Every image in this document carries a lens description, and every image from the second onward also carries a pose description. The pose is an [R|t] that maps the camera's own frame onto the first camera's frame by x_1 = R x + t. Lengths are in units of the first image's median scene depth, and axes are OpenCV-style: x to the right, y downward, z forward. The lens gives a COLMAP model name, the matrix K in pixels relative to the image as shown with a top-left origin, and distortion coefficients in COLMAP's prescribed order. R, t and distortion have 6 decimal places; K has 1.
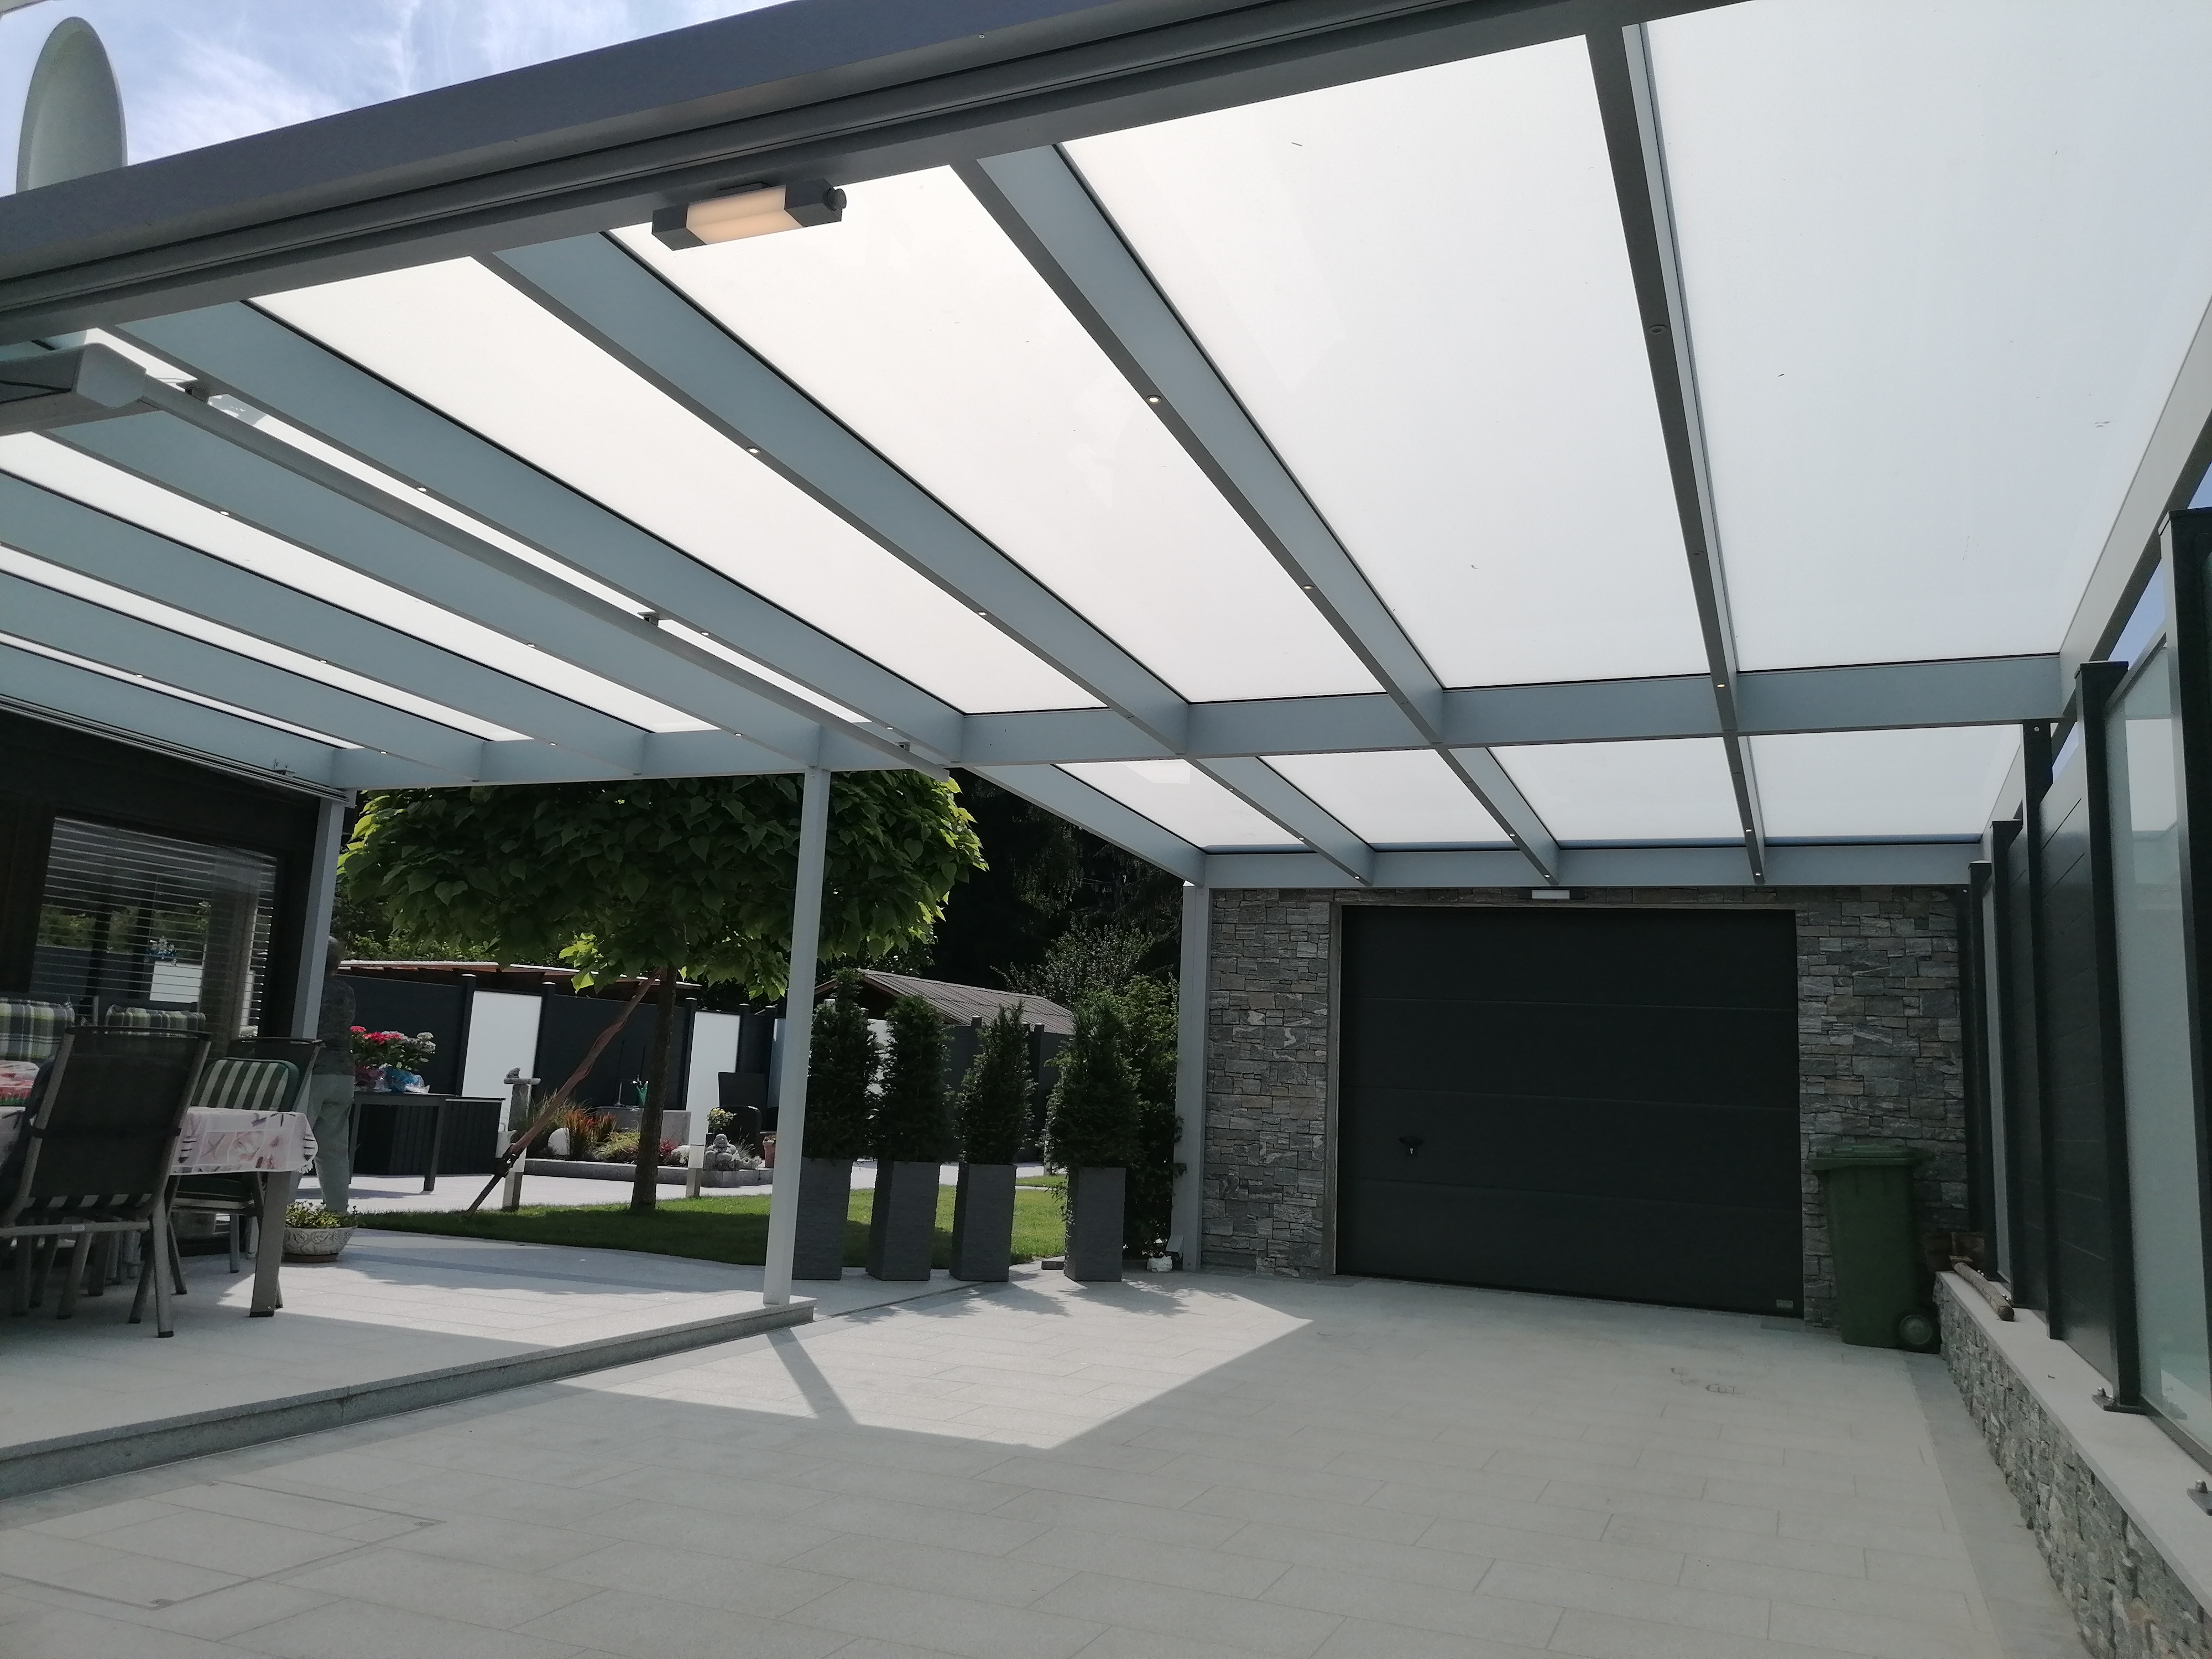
lens RADIAL K [[1645.1, 0, 1107.3], [0, 1645.1, 824.4], [0, 0, 1]] dist [0.108167, -0.128642]
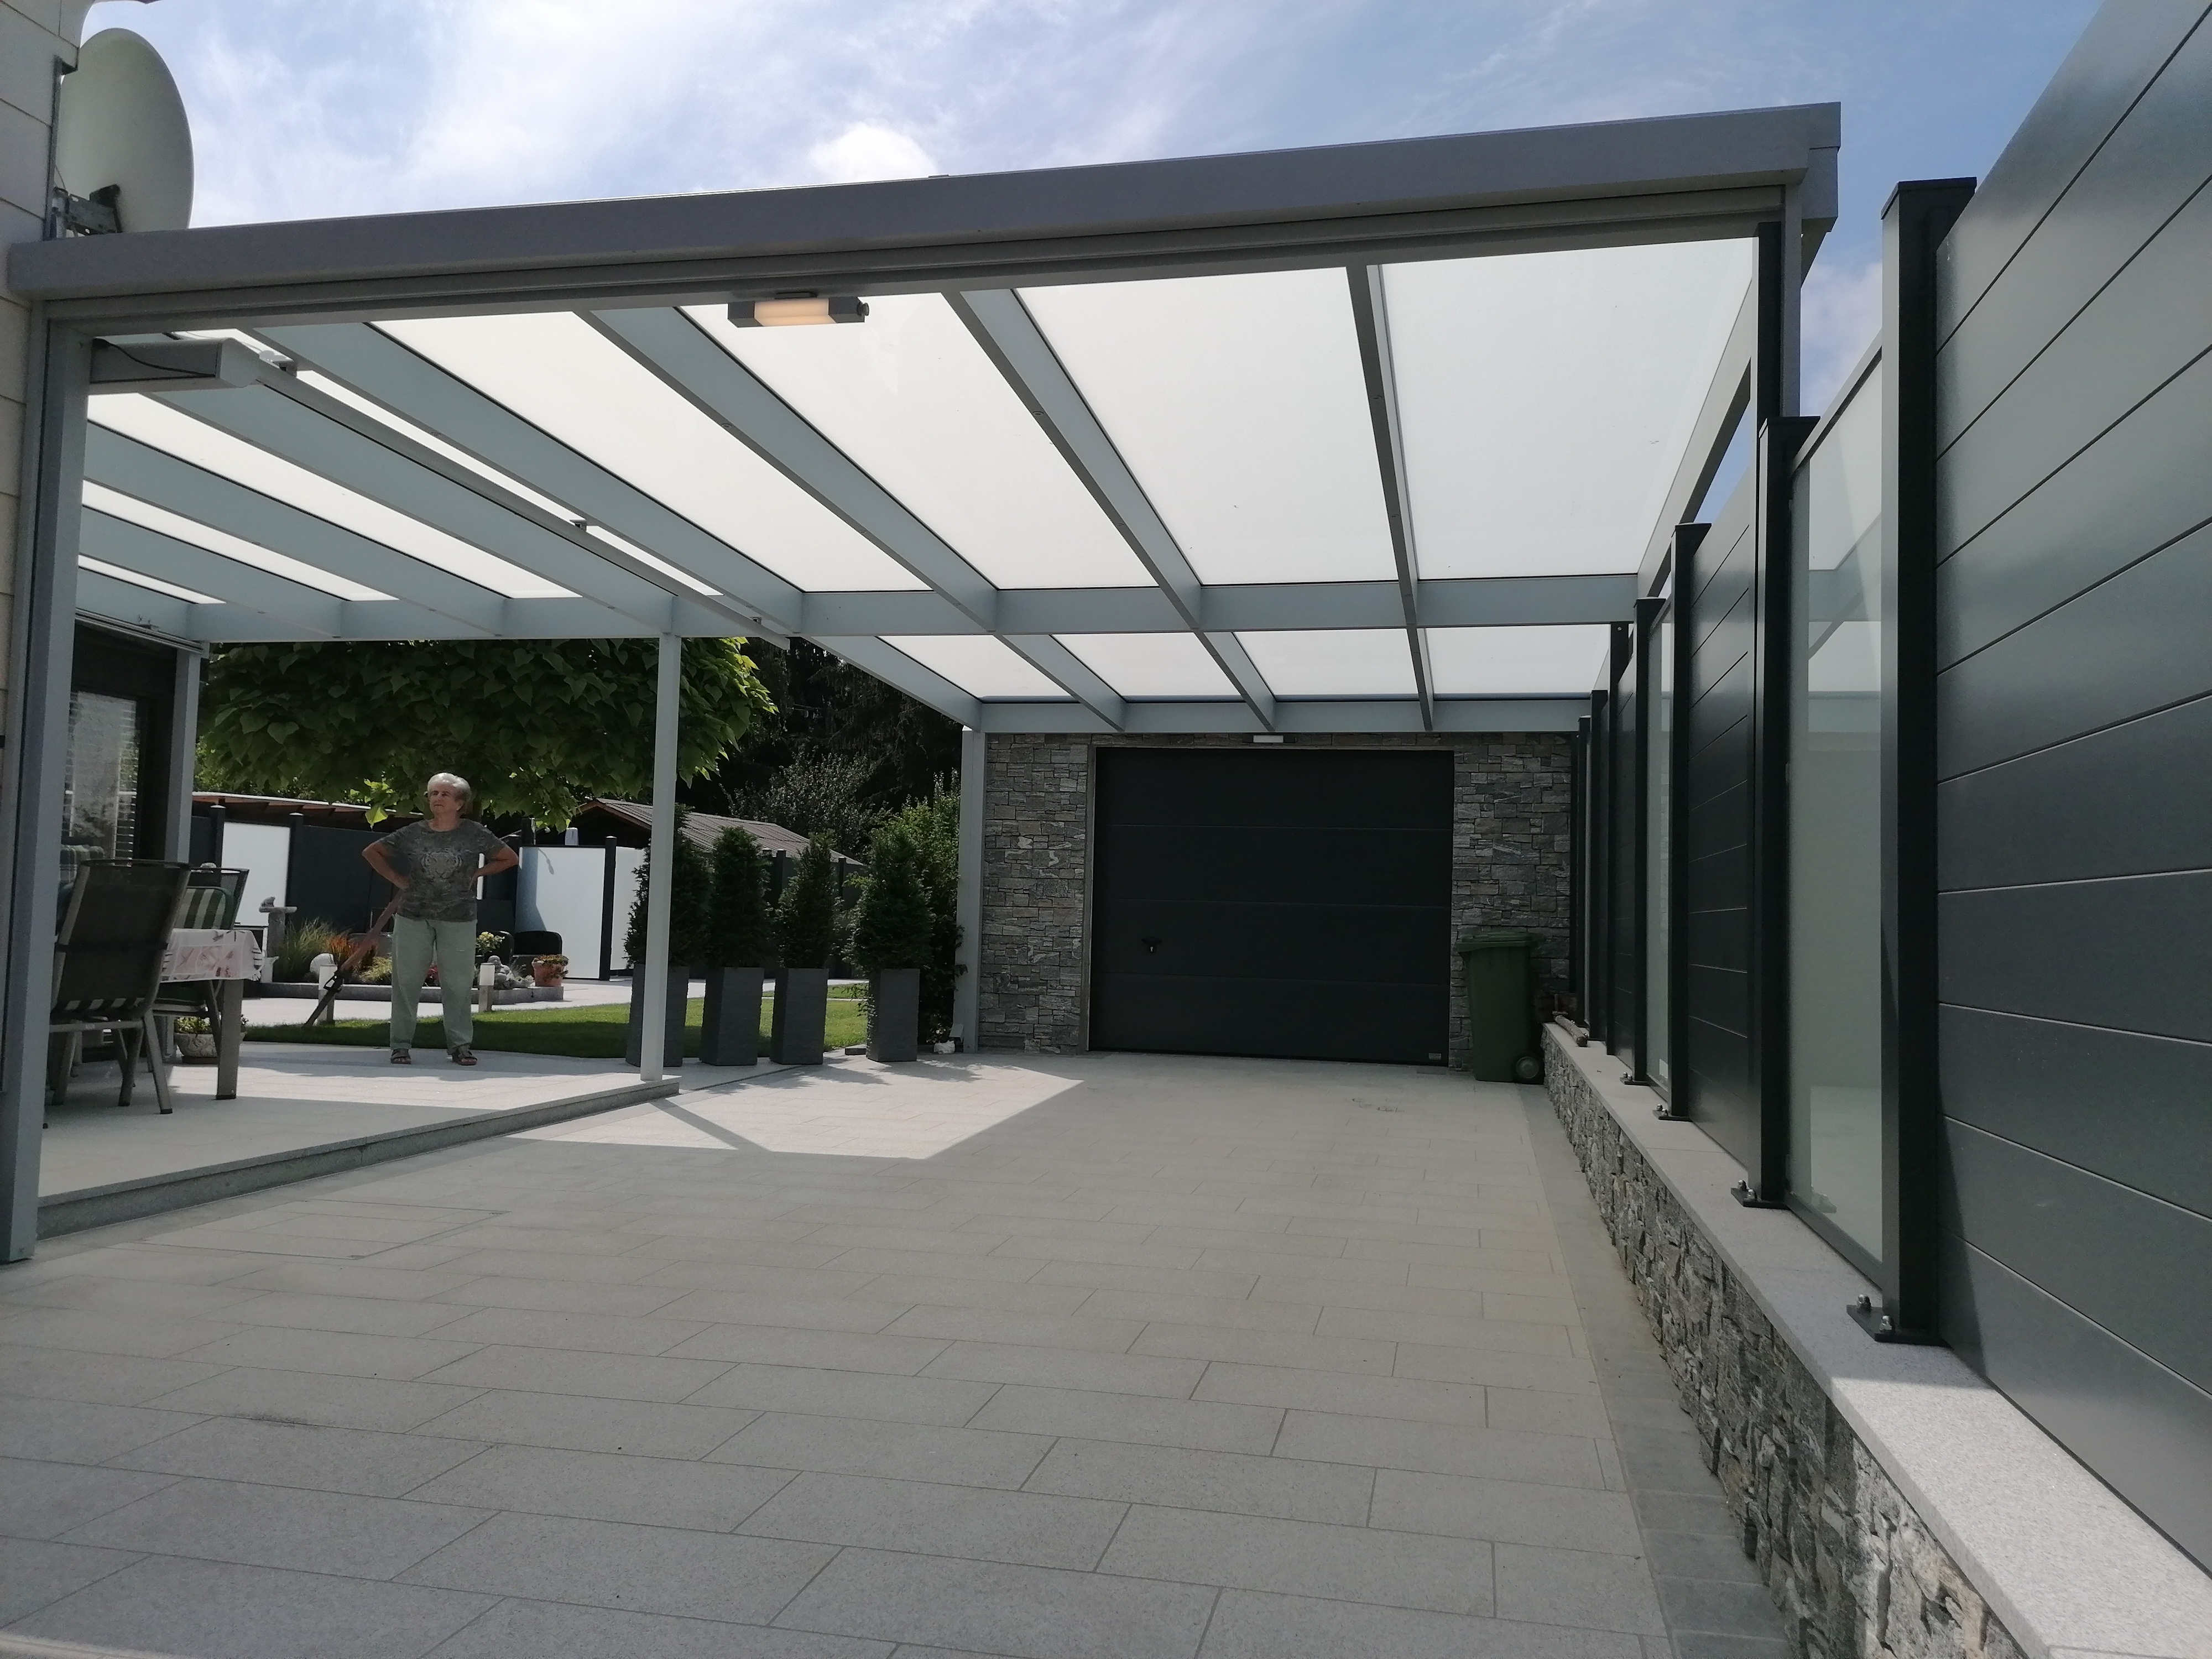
lens RADIAL K [[1645.1, 0, 1107.3], [0, 1645.1, 824.4], [0, 0, 1]] dist [0.108167, -0.128642]
pose [[0.983713, -0.009340, 0.179504, -0.074714], [-0.009905, 0.994315, 0.106017, -0.024877], [-0.179473, -0.106068, 0.978028, -0.191172]]
